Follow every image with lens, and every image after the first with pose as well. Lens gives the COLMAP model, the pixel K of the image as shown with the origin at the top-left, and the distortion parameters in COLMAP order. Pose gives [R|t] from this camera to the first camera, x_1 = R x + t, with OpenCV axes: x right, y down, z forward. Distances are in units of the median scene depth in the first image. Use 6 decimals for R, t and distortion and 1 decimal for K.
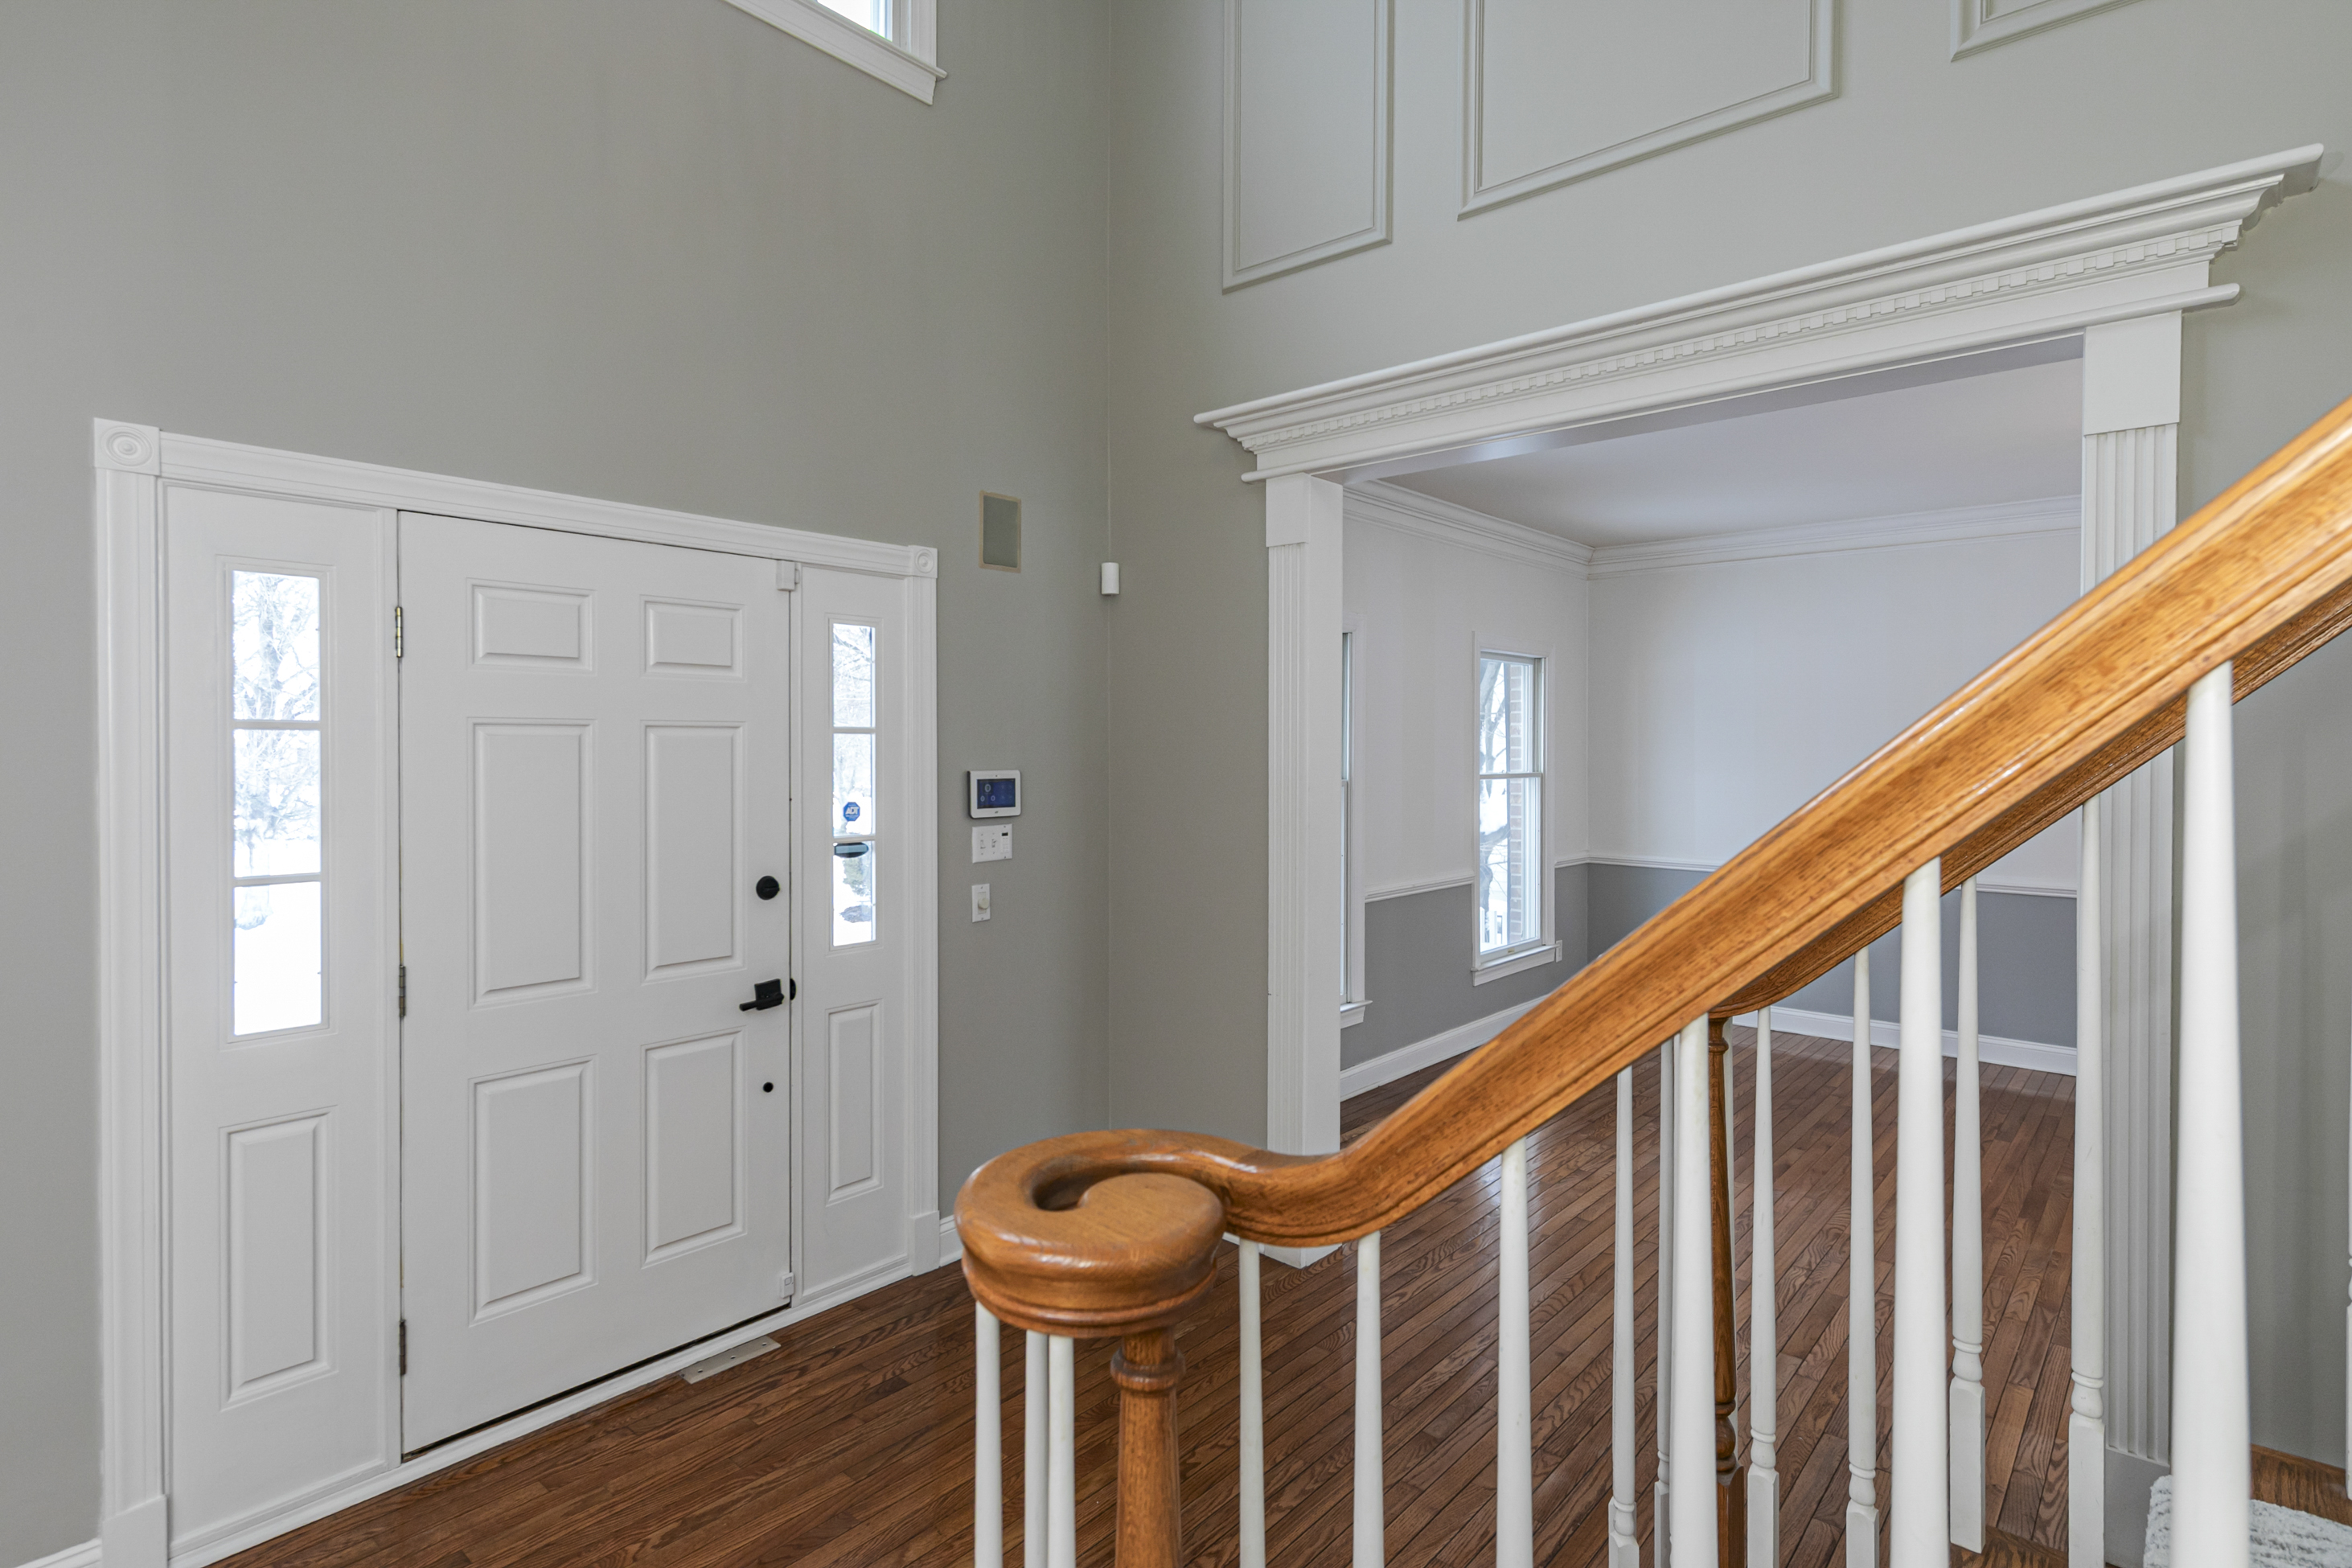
lens RADIAL K [[1158.3, 0, 1183.6], [0, 1158.3, 753.7], [0, 0, 1]] dist [0.003874, 0.000125]
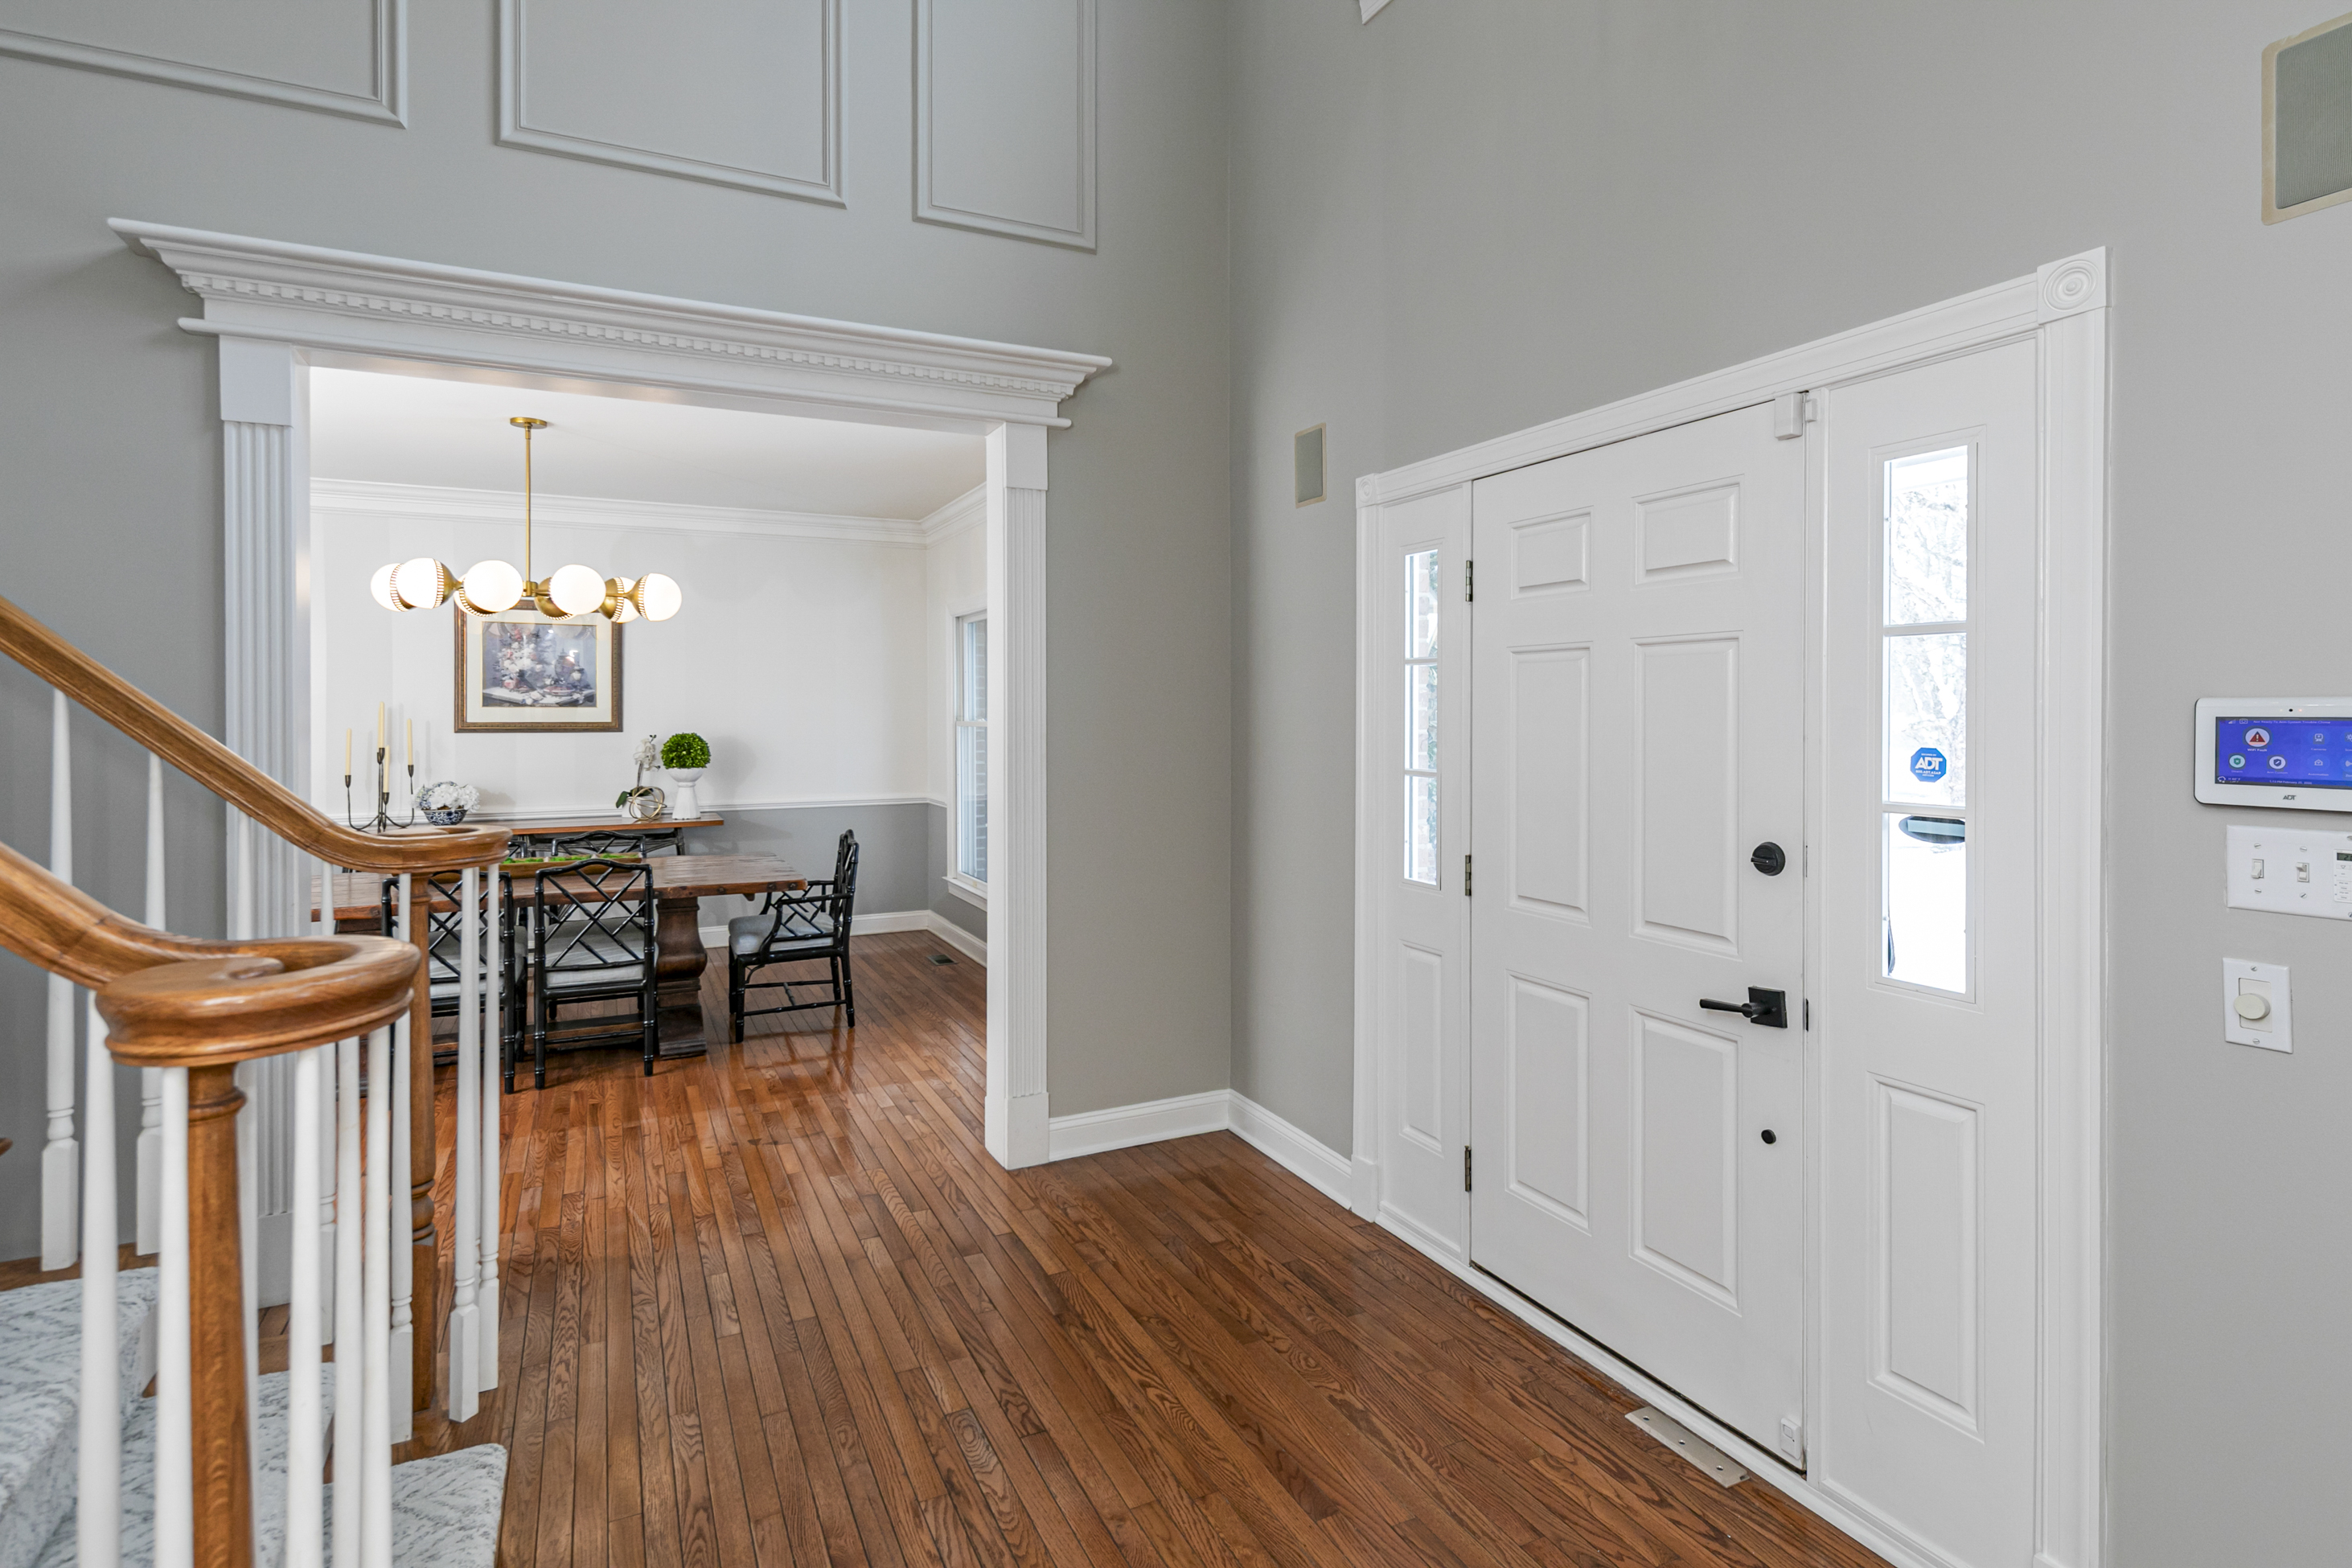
lens RADIAL K [[1144.3, 0, 1172.9], [0, 1144.3, 719.5], [0, 0, 1]] dist [0.012759, 0.000363]
pose [[-0.376789, 0.003797, -0.926292, 0.434831], [-0.008720, 0.999933, 0.007646, 0.026838], [0.926258, 0.010958, -0.376730, 0.910807]]
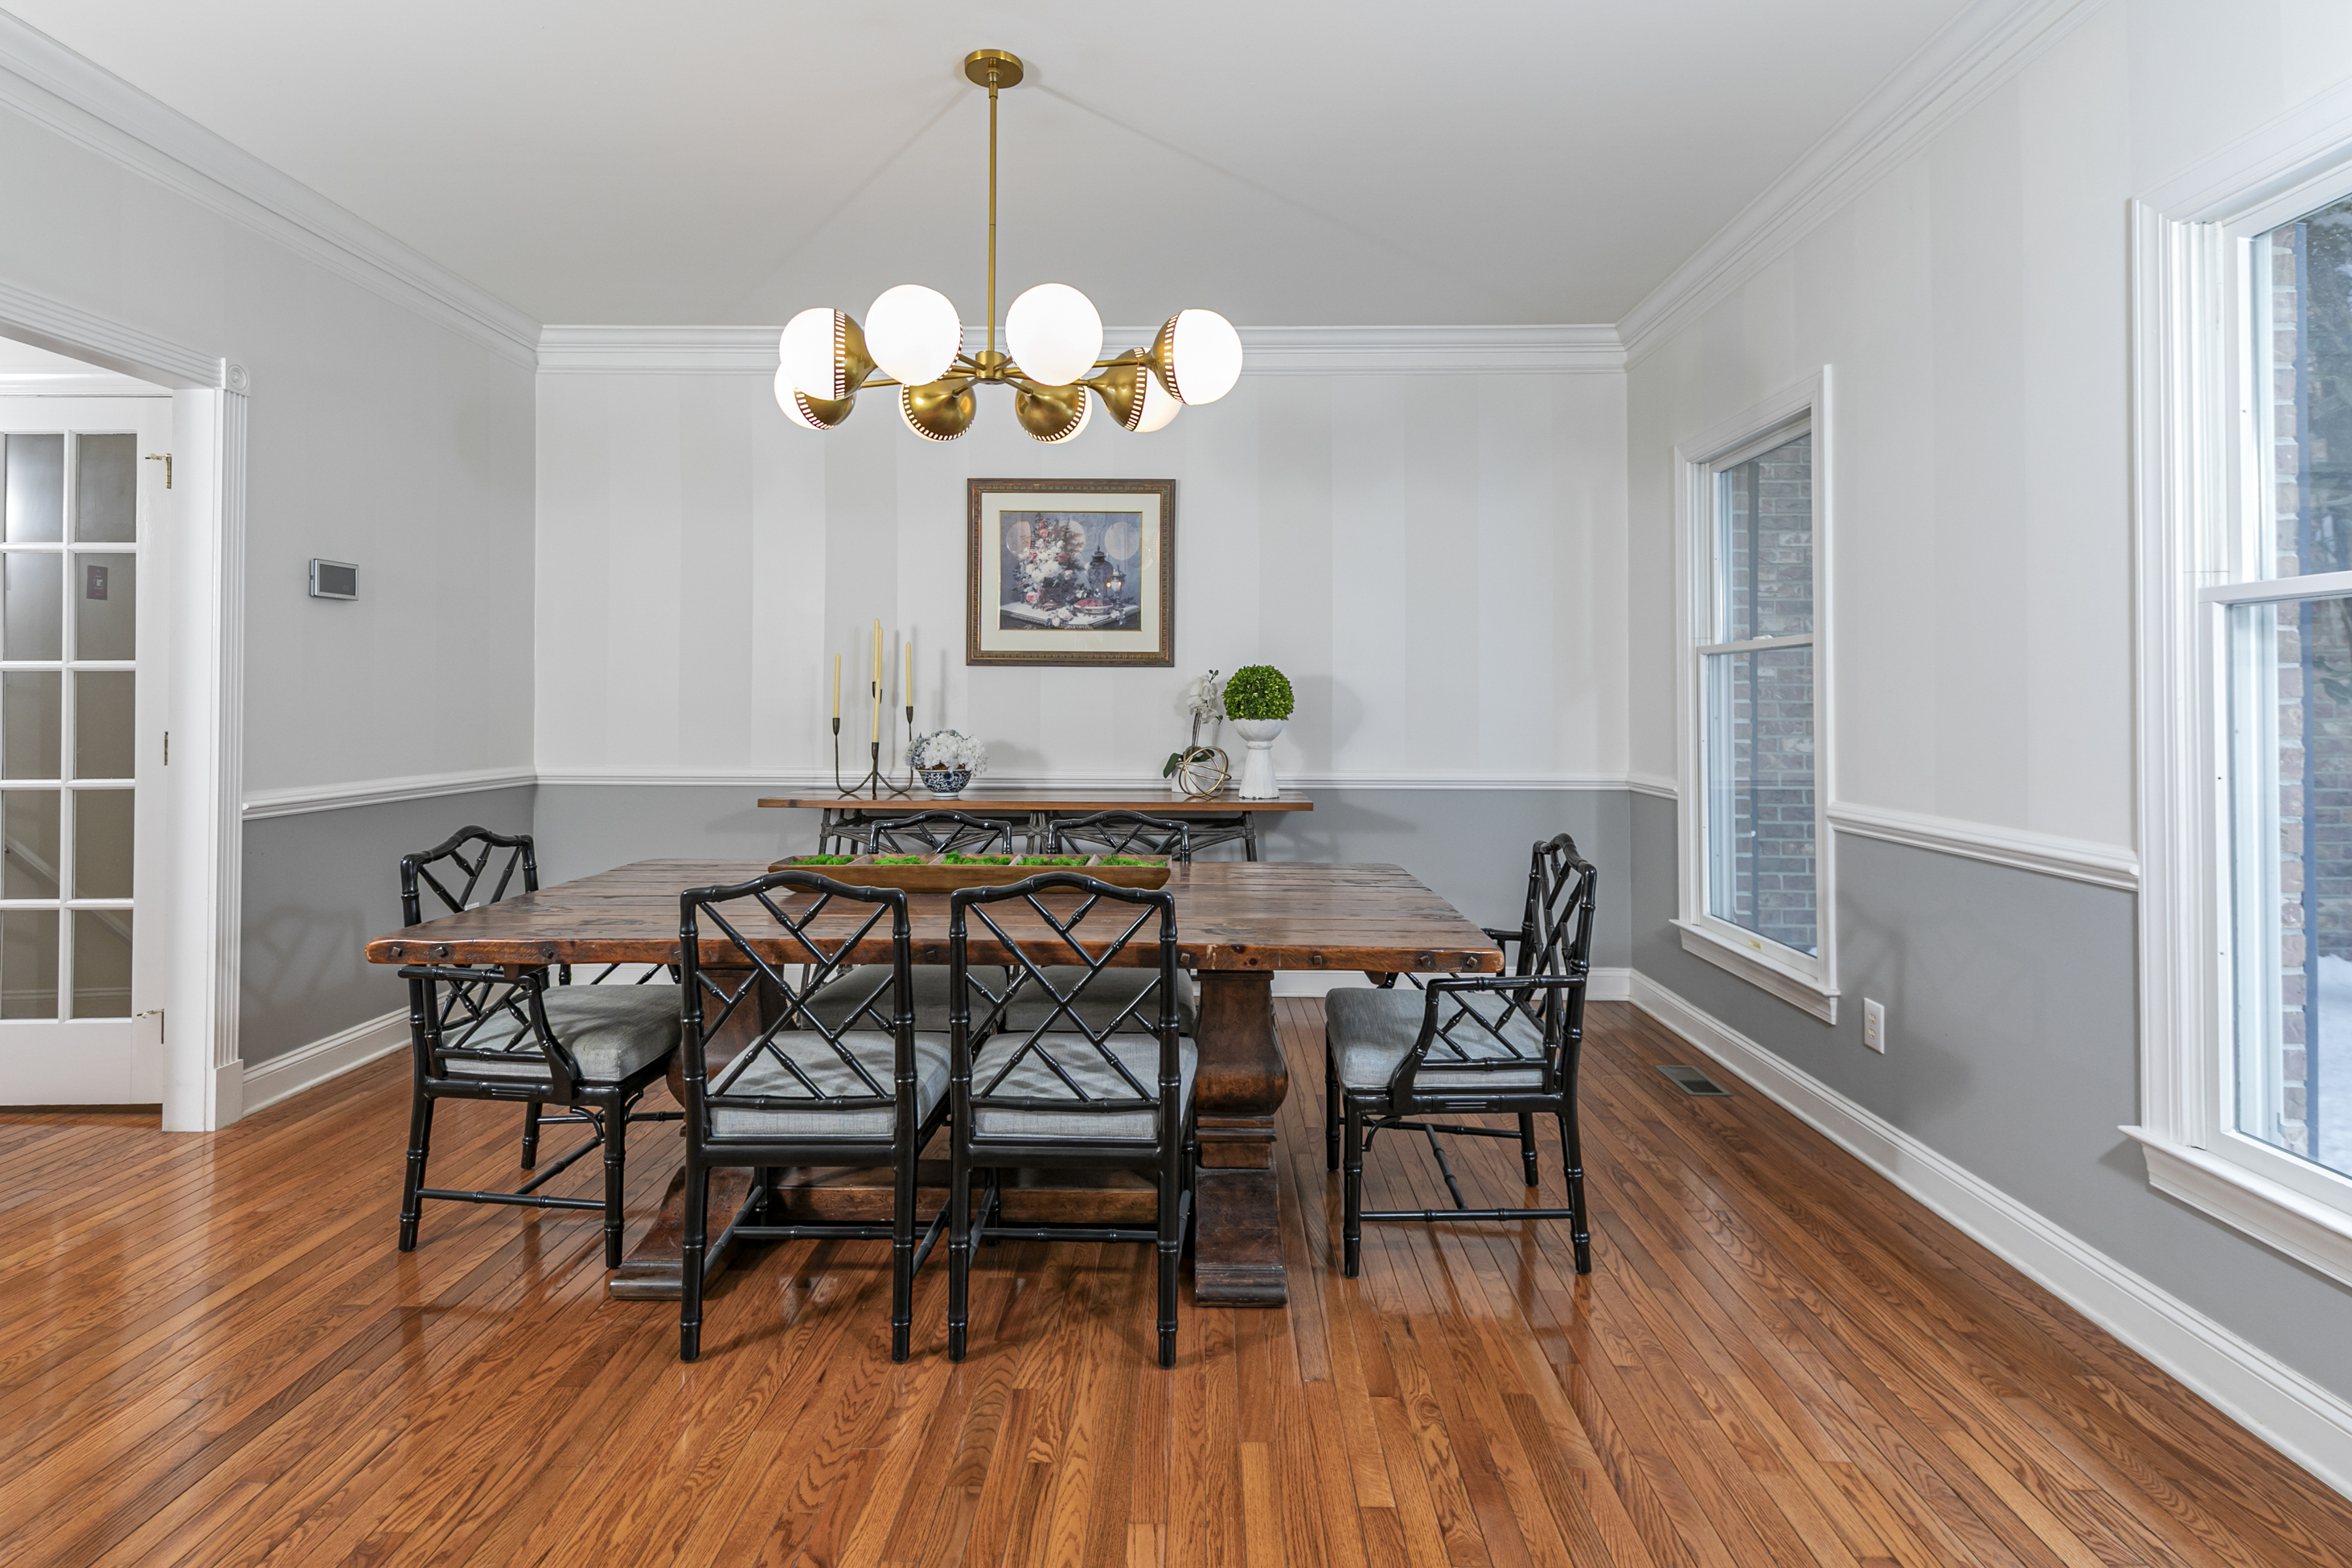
lens RADIAL K [[1131.0, 0, 1171.1], [0, 1131.0, 694.2], [0, 0, 1]] dist [0.015794, -0.000165]
pose [[-0.768263, -0.010682, -0.640045, -0.242941], [-0.011402, 0.999930, -0.003003, 0.115536], [0.640032, 0.004991, -0.768332, 0.252073]]
